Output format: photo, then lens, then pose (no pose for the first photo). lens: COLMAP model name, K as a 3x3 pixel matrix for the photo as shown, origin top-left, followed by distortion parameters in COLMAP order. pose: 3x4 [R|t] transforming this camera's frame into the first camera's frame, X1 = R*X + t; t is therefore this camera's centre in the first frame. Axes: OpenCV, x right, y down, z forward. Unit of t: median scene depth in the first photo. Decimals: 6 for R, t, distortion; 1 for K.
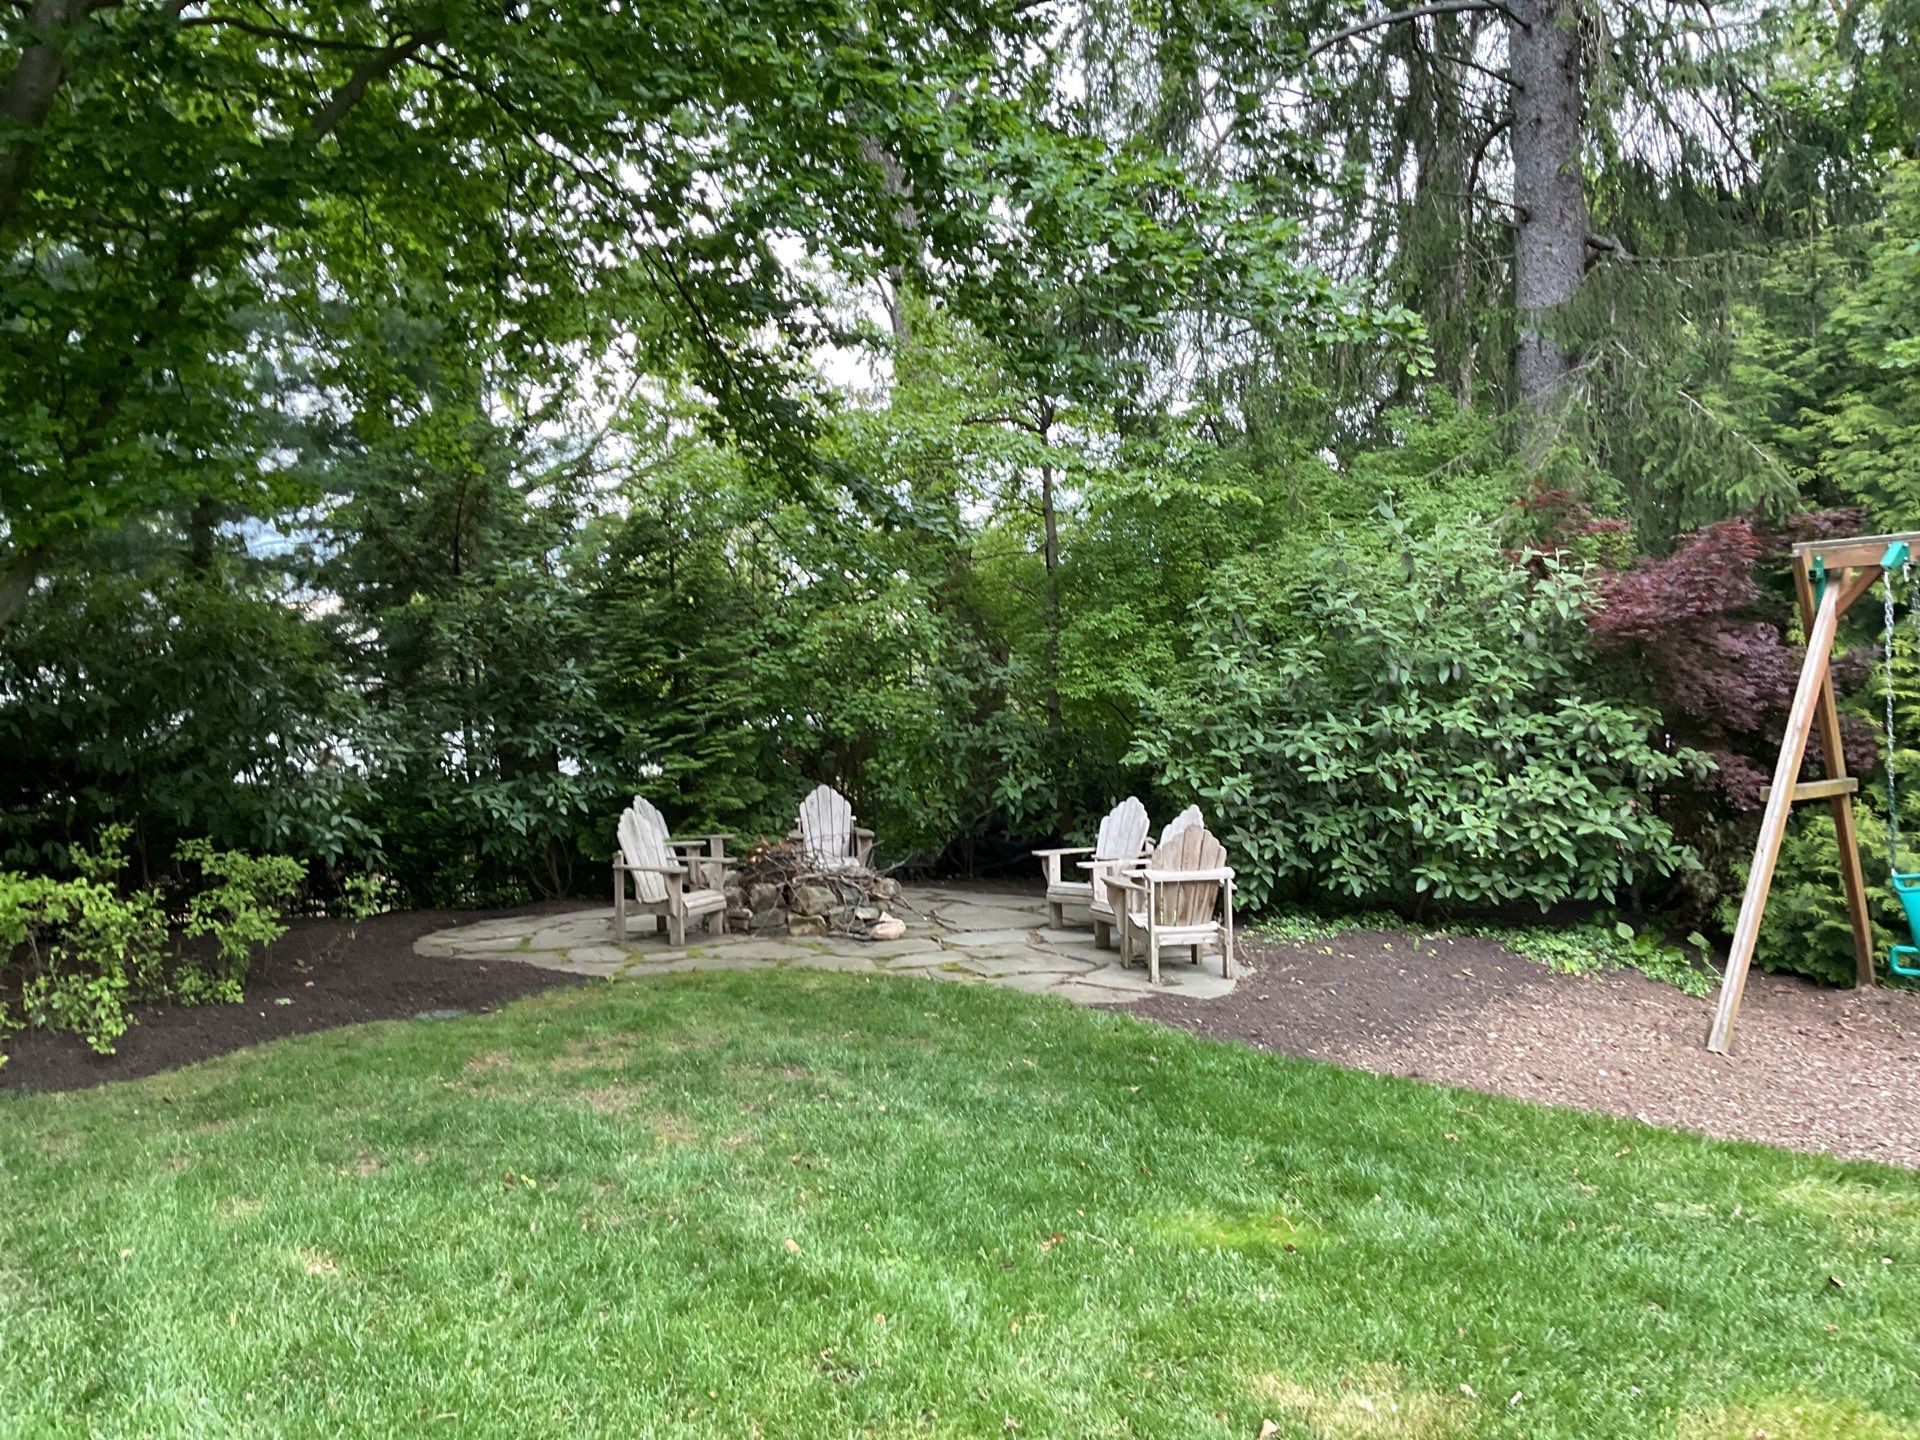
lens RADIAL K [[1675.6, 0, 960.0], [0, 1675.6, 720.0], [0, 0, 1]] dist [0.072104, -0.003323]
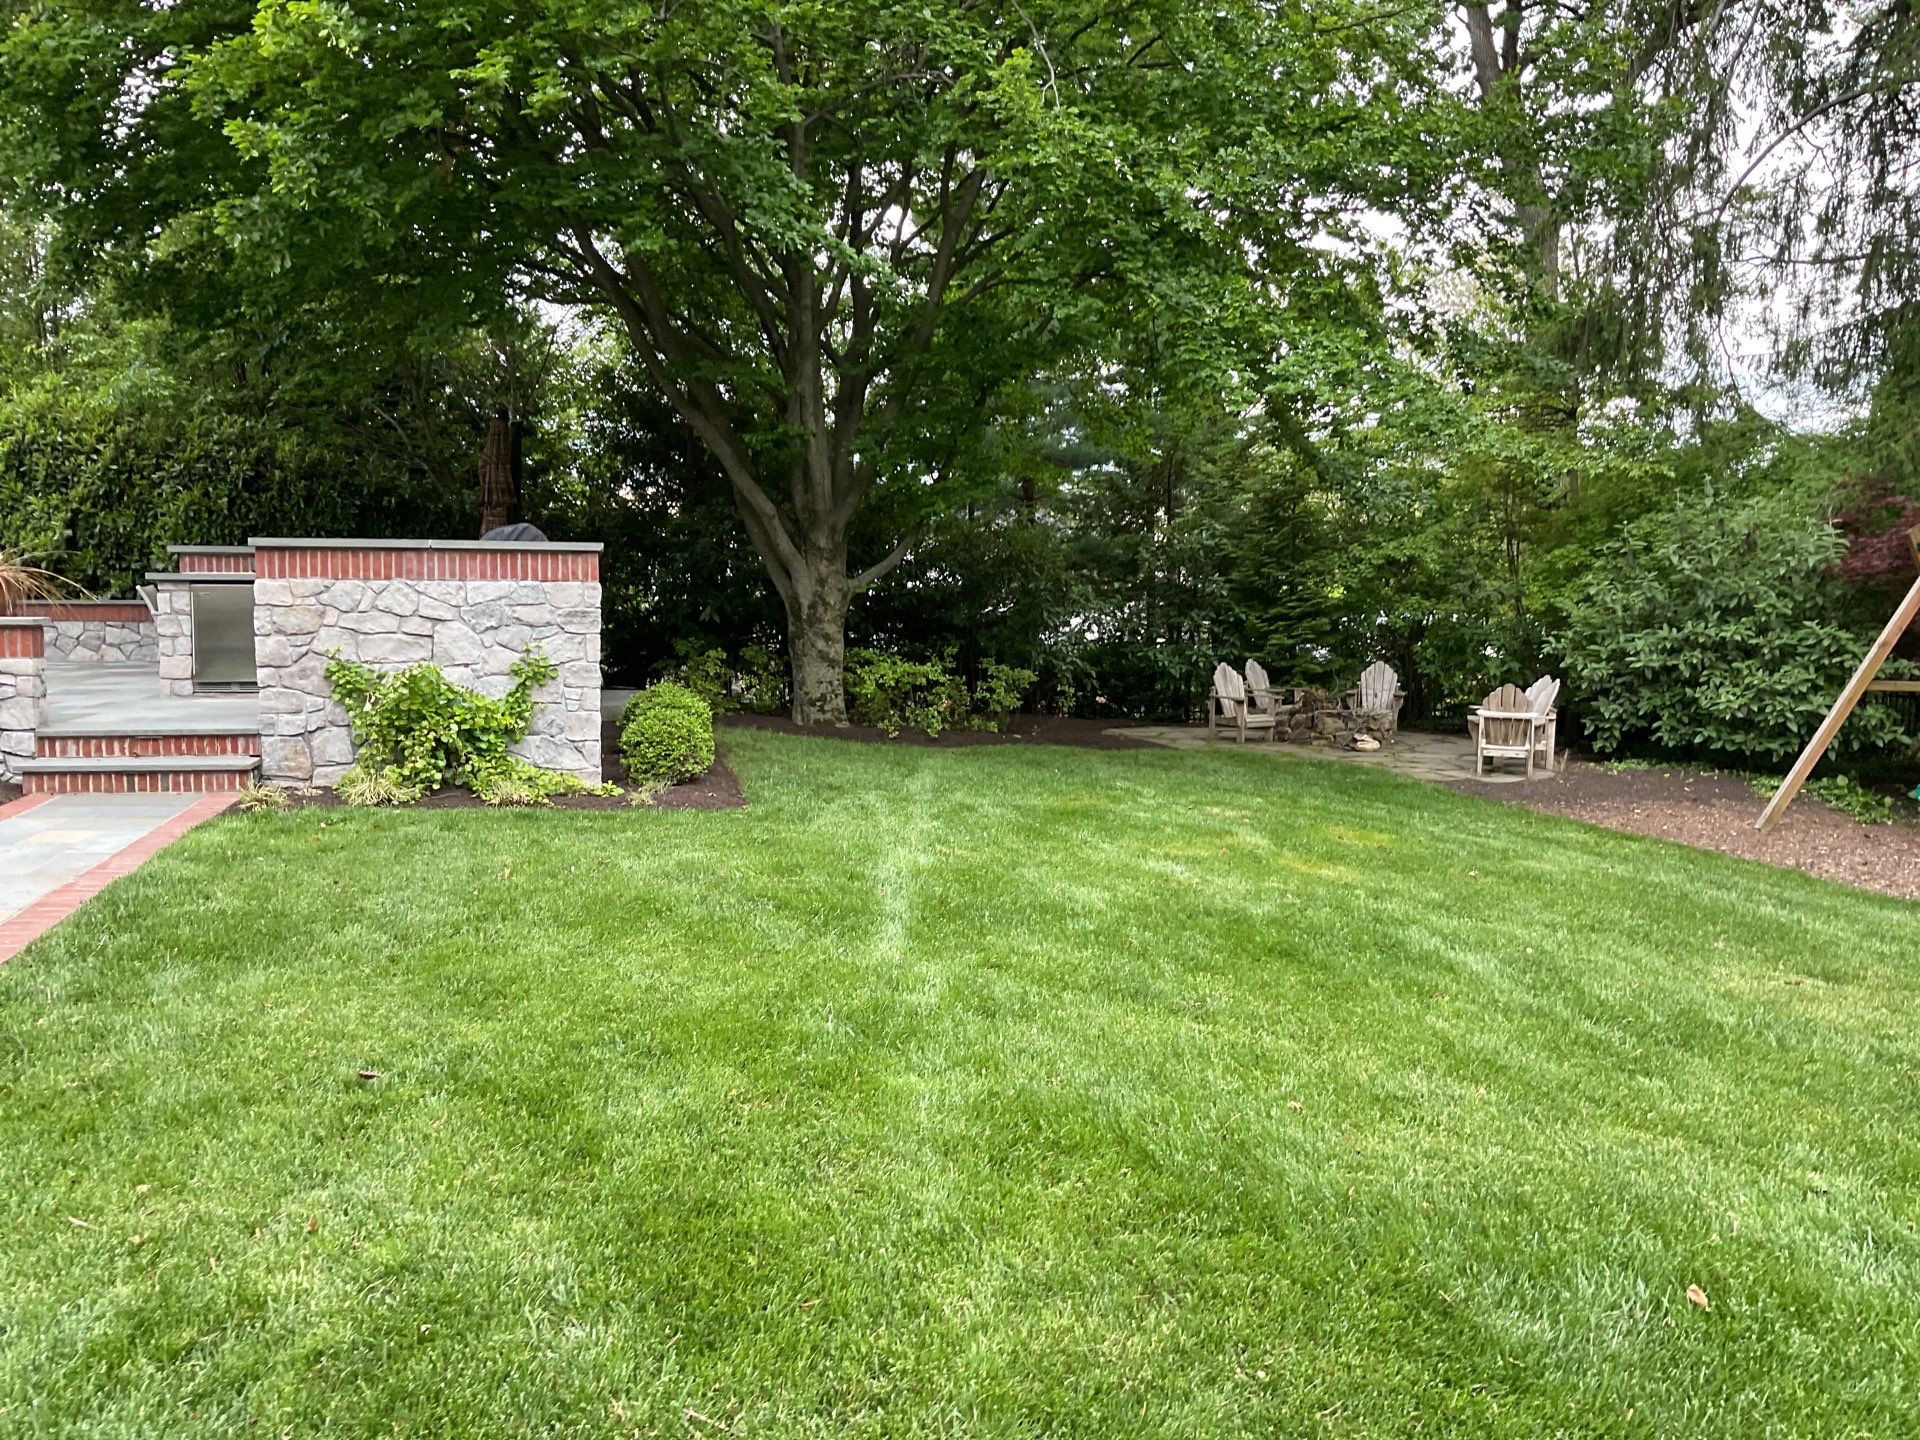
lens RADIAL K [[1675.6, 0, 960.0], [0, 1675.6, 720.0], [0, 0, 1]] dist [0.072104, -0.003323]
pose [[0.876303, 0.076922, -0.475579, 0.406748], [-0.049424, 0.996316, 0.070081, 0.005889], [0.479218, -0.037907, 0.876877, -0.653118]]
